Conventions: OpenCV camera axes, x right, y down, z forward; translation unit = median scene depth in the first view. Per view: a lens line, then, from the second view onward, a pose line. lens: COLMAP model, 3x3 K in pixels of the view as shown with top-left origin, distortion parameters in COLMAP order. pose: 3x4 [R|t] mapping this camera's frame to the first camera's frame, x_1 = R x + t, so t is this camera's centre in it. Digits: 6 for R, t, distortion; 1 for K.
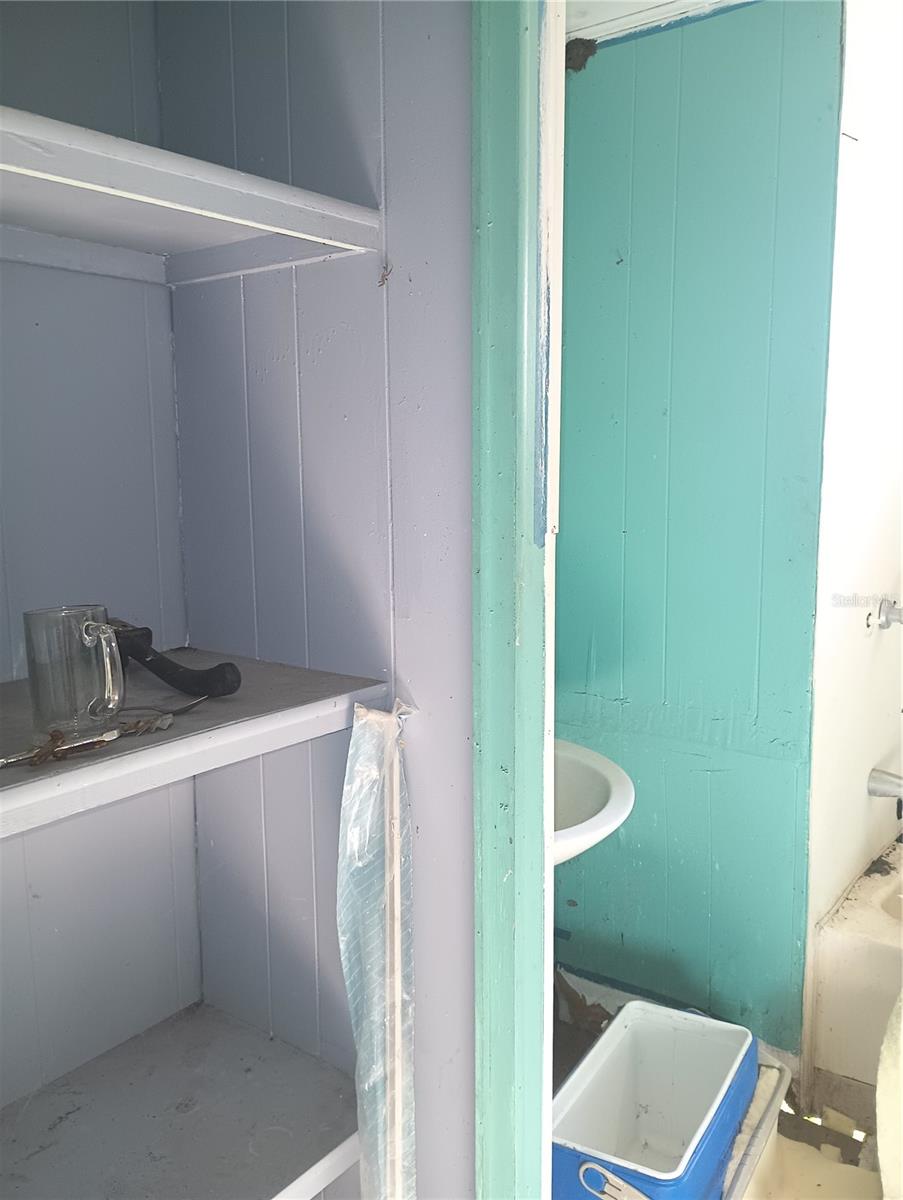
lens RADIAL K [[989.1, 0, 451.4], [0, 989.1, 596.6], [0, 0, 1]] dist [0.032634, -0.036229]
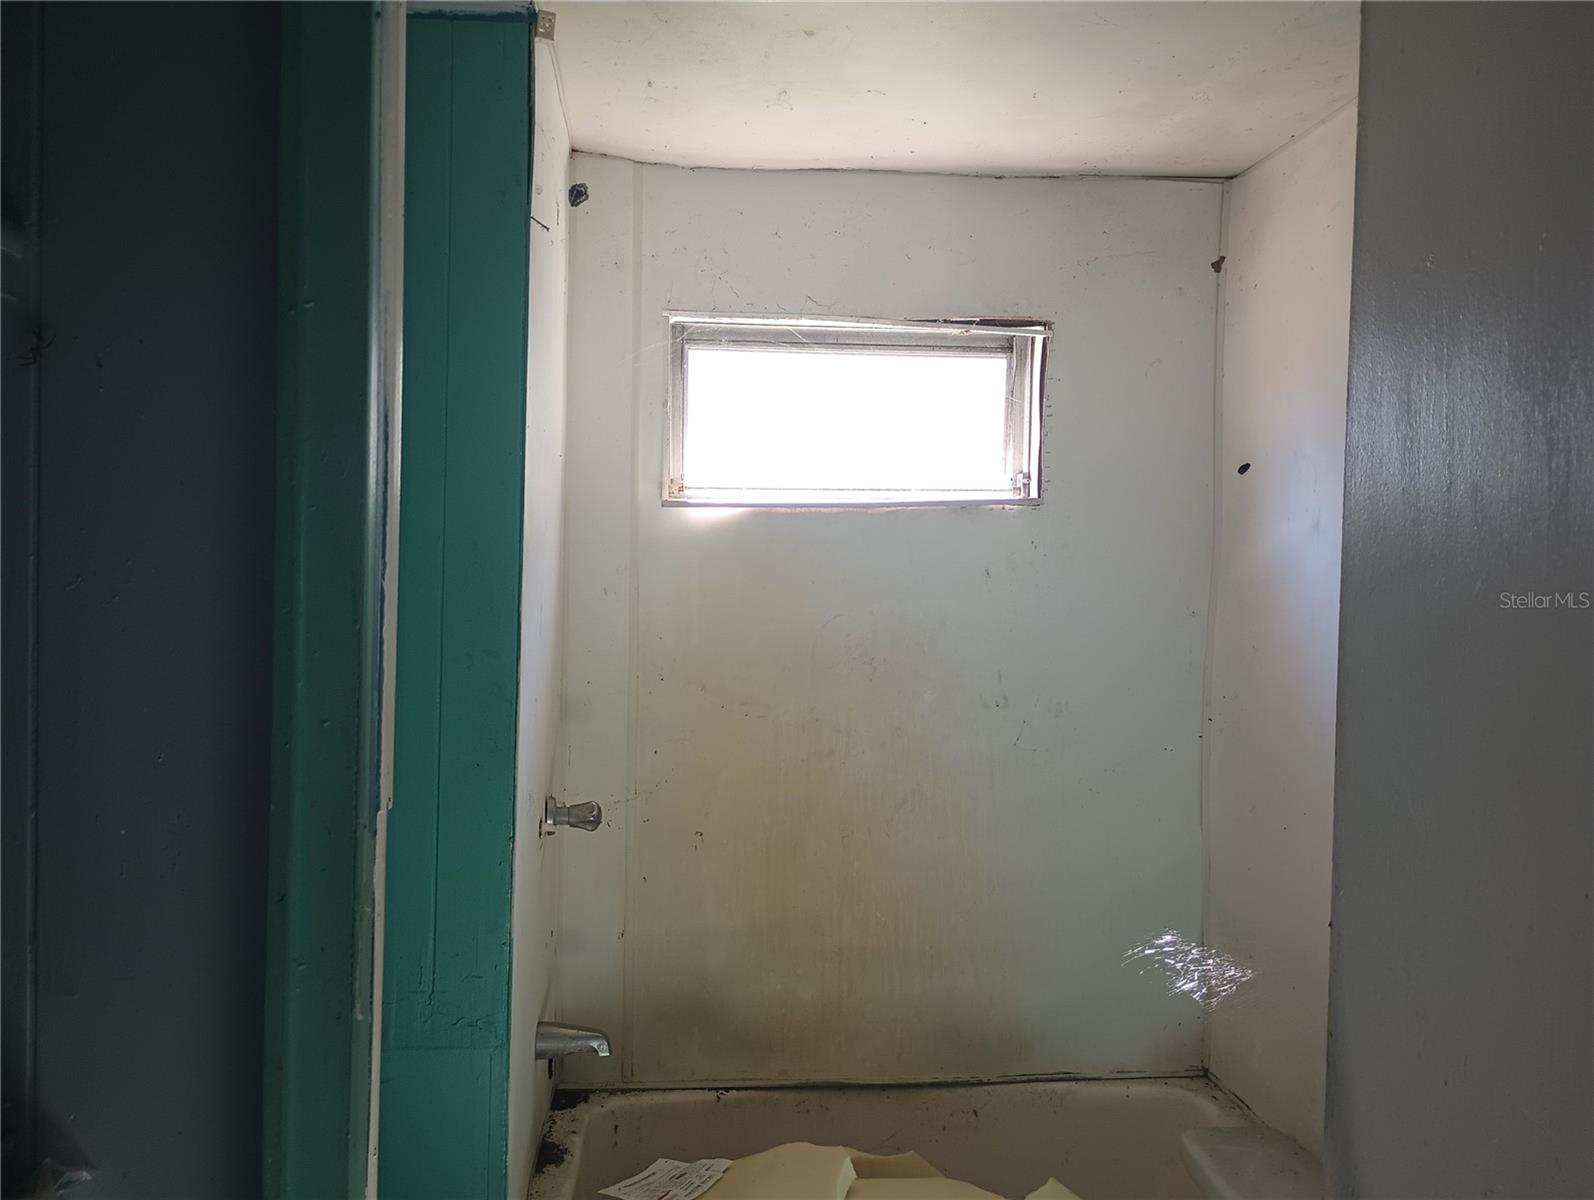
lens RADIAL K [[1313.8, 0, 795.7], [0, 1313.8, 605.3], [0, 0, 1]] dist [0.032634, -0.036229]
pose [[0.752885, -0.000191, 0.658152, -0.109146], [0.078989, 0.992798, -0.090070, -0.044539], [-0.653394, 0.119799, 0.747478, 0.109496]]
